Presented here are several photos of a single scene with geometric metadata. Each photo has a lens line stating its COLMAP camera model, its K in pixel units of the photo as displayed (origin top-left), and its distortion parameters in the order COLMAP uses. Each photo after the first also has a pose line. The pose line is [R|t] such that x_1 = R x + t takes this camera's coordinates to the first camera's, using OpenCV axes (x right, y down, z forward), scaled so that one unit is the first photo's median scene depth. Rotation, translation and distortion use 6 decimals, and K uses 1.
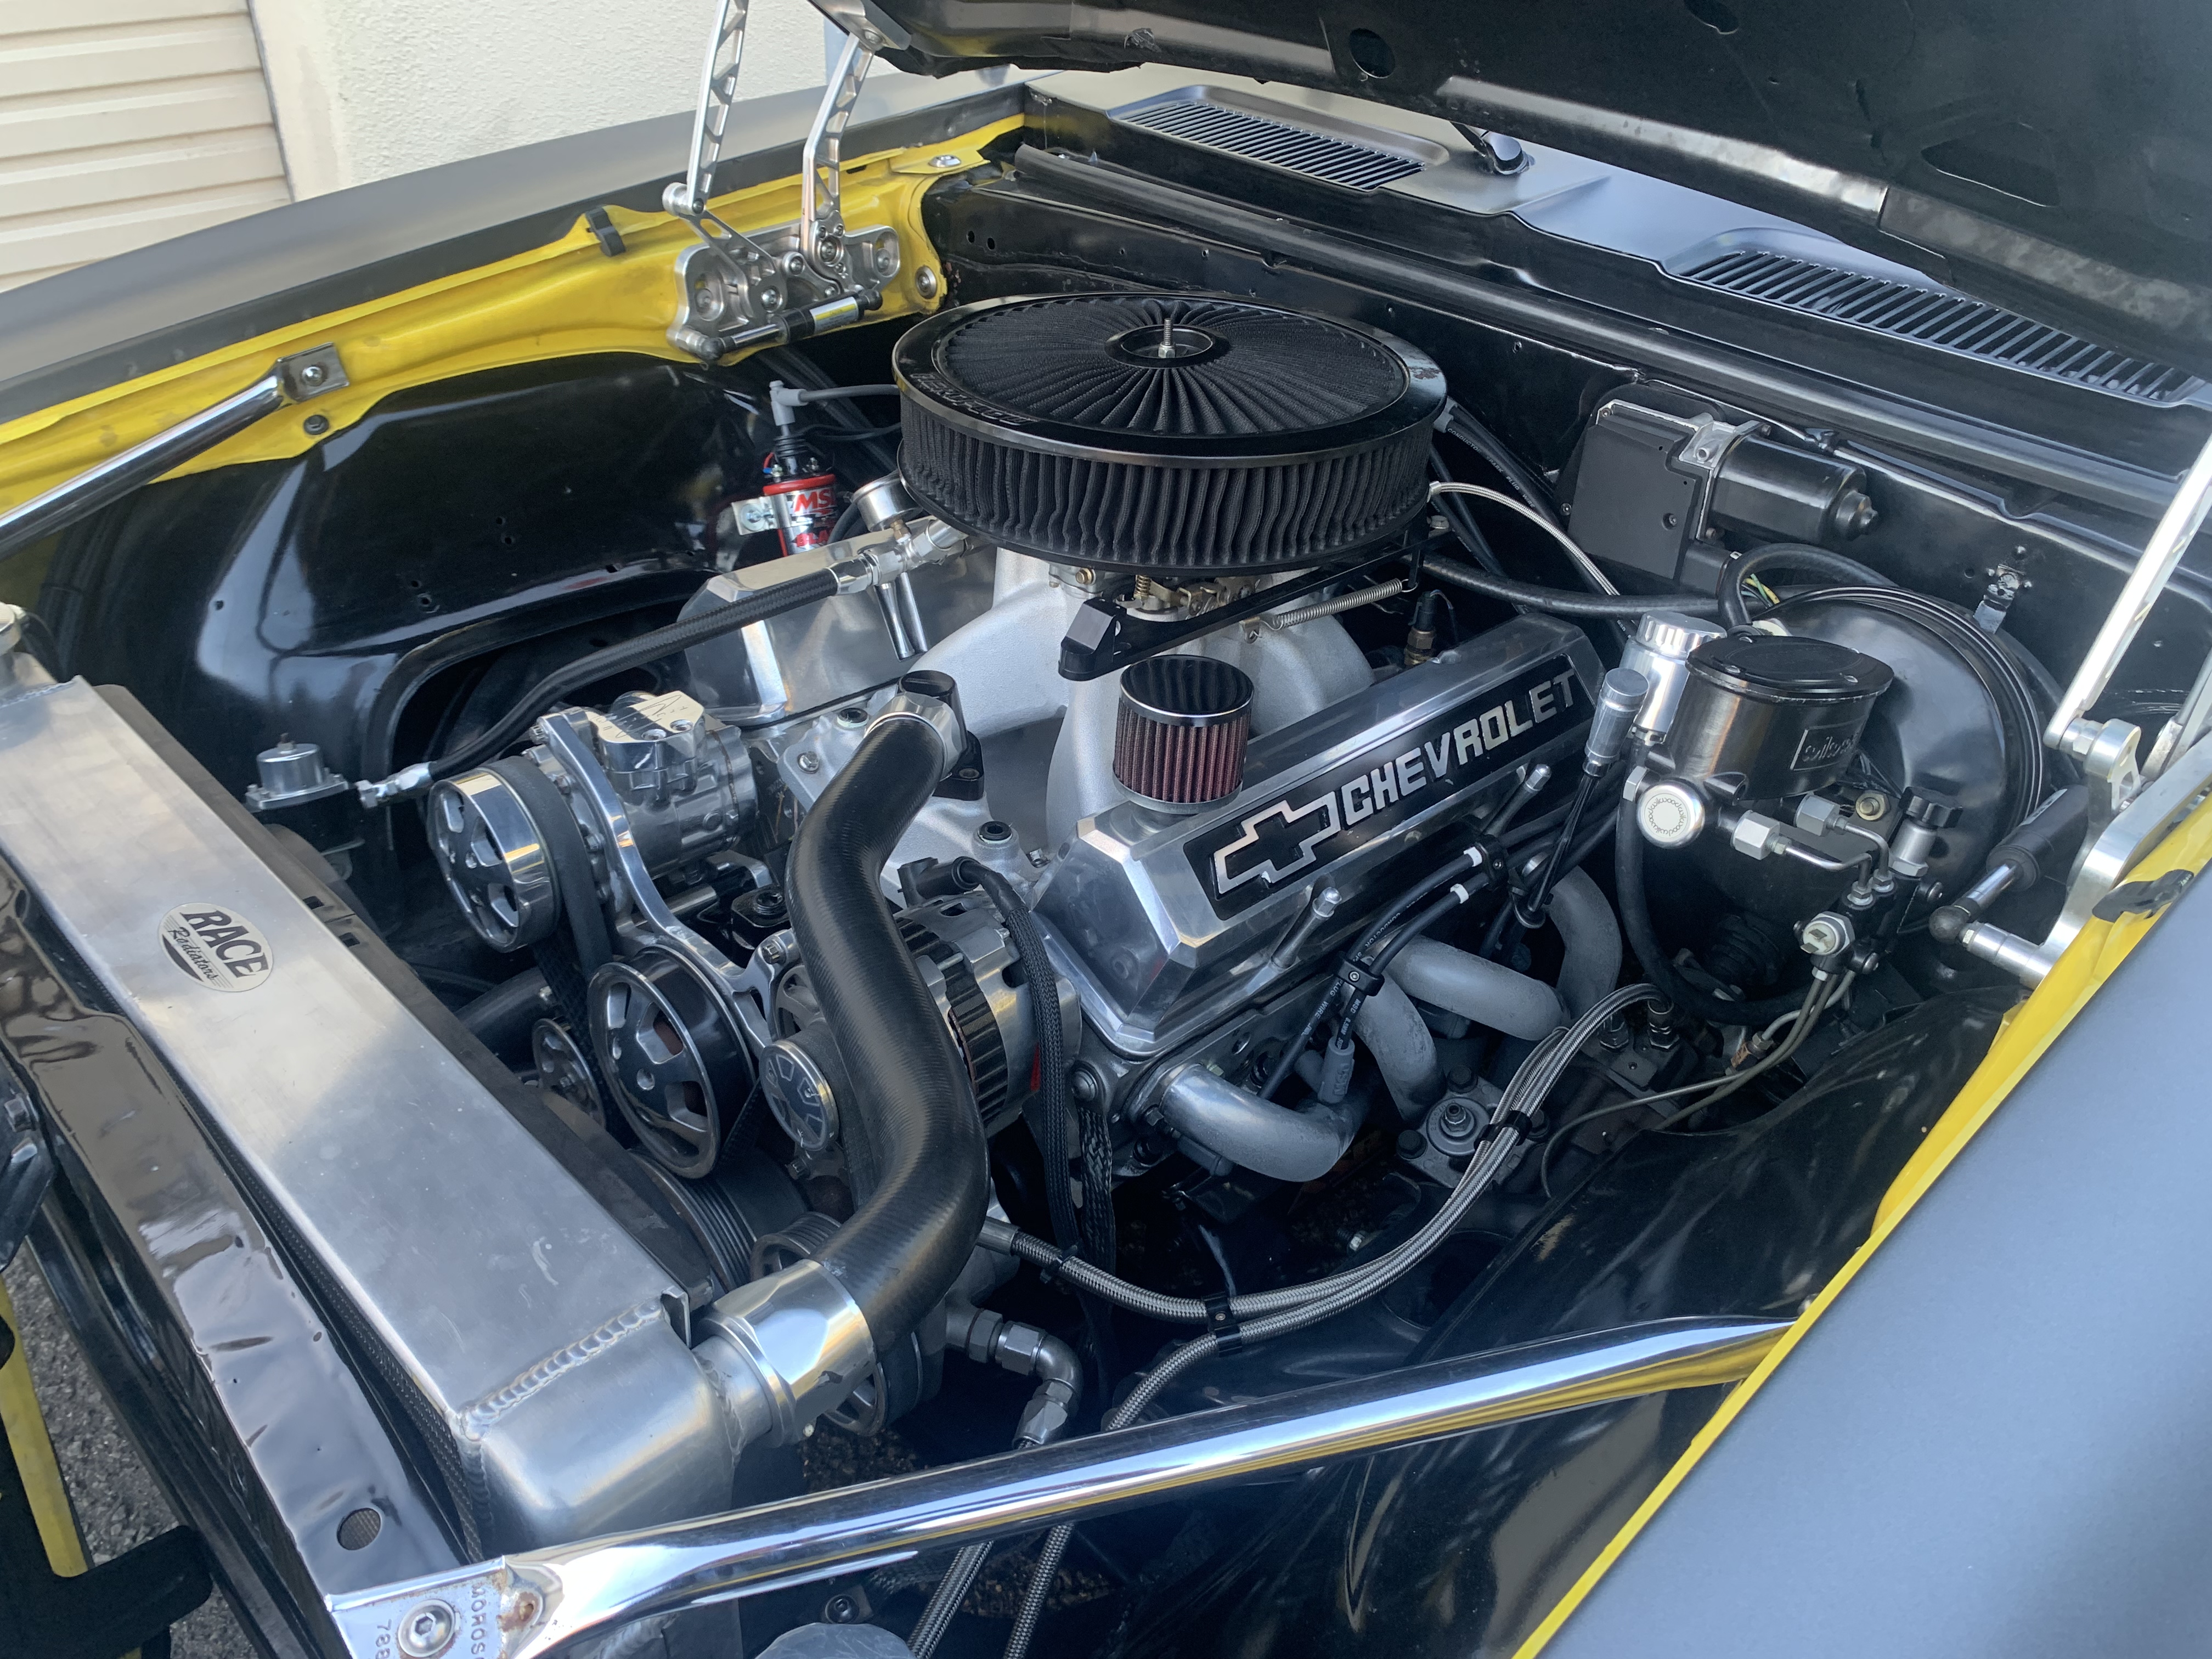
lens RADIAL K [[1701.4, 0, 1108.5], [0, 1701.4, 831.5], [0, 0, 1]] dist [0.004671, -0.003046]
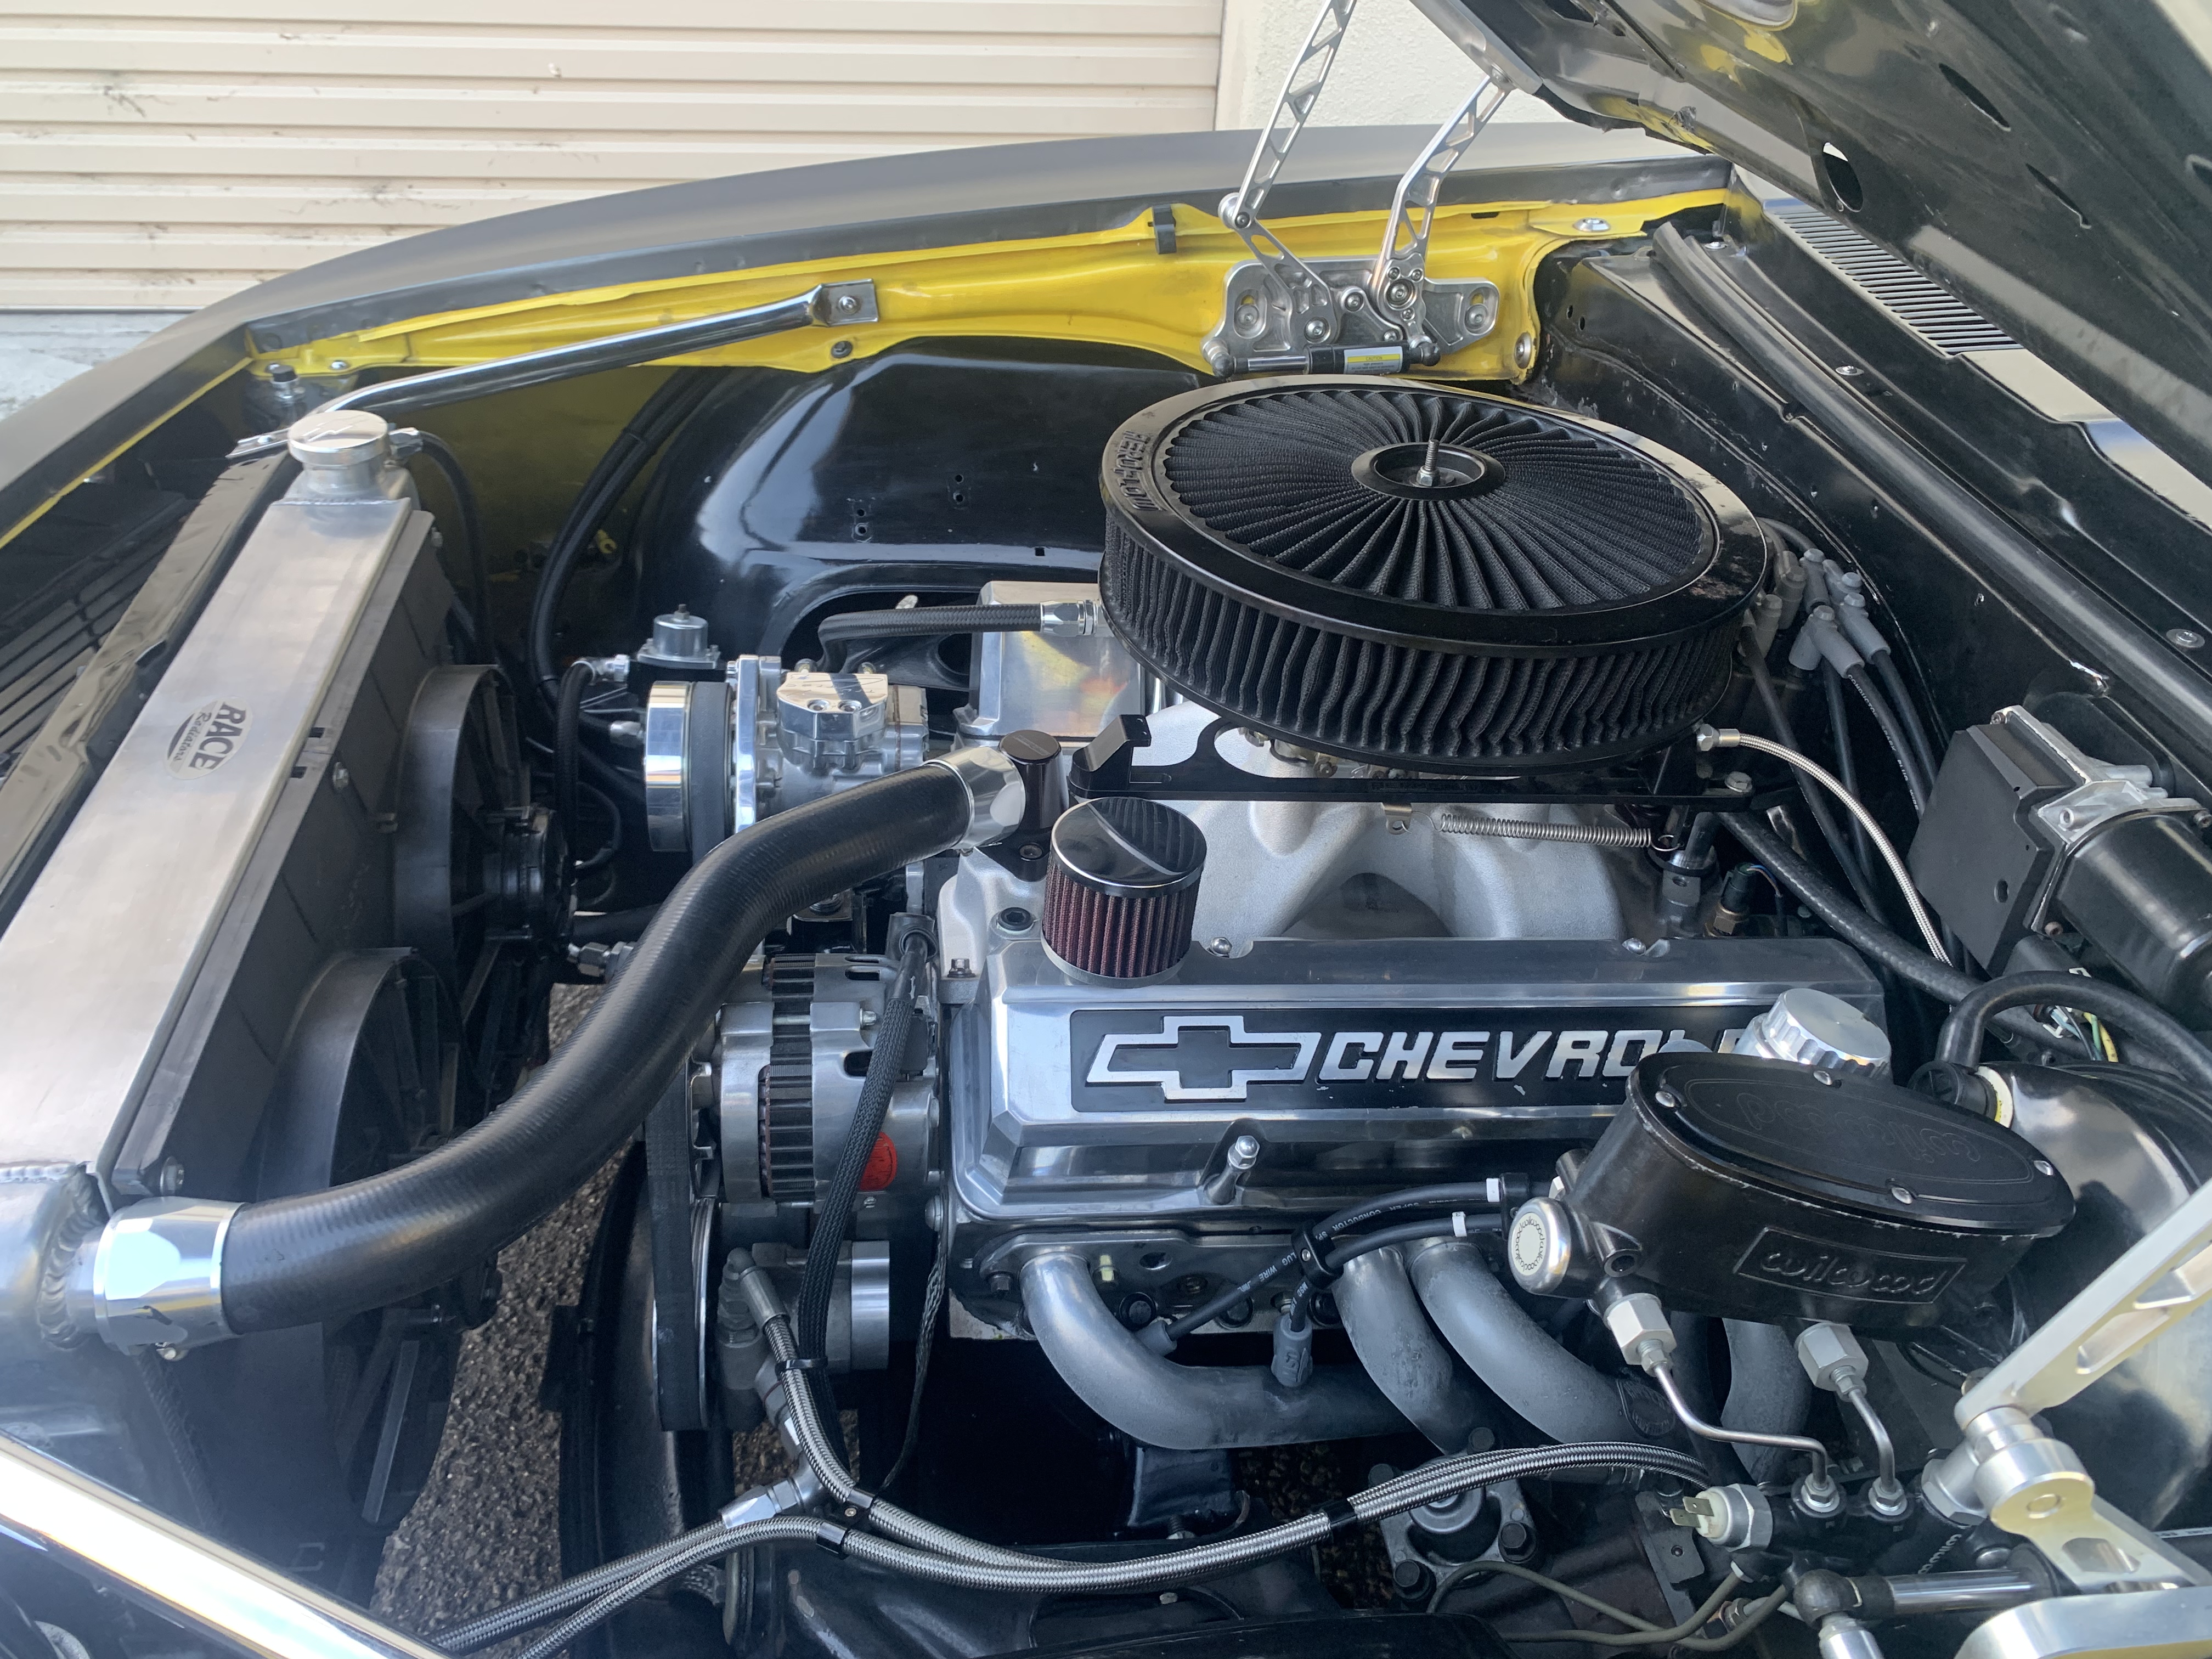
lens RADIAL K [[1701.4, 0, 1108.5], [0, 1701.4, 831.5], [0, 0, 1]] dist [0.004671, -0.003046]
pose [[0.783585, 0.360099, -0.506284, 0.333011], [-0.360852, 0.927144, 0.100943, -0.123044], [0.505747, 0.103596, 0.856439, 0.180726]]
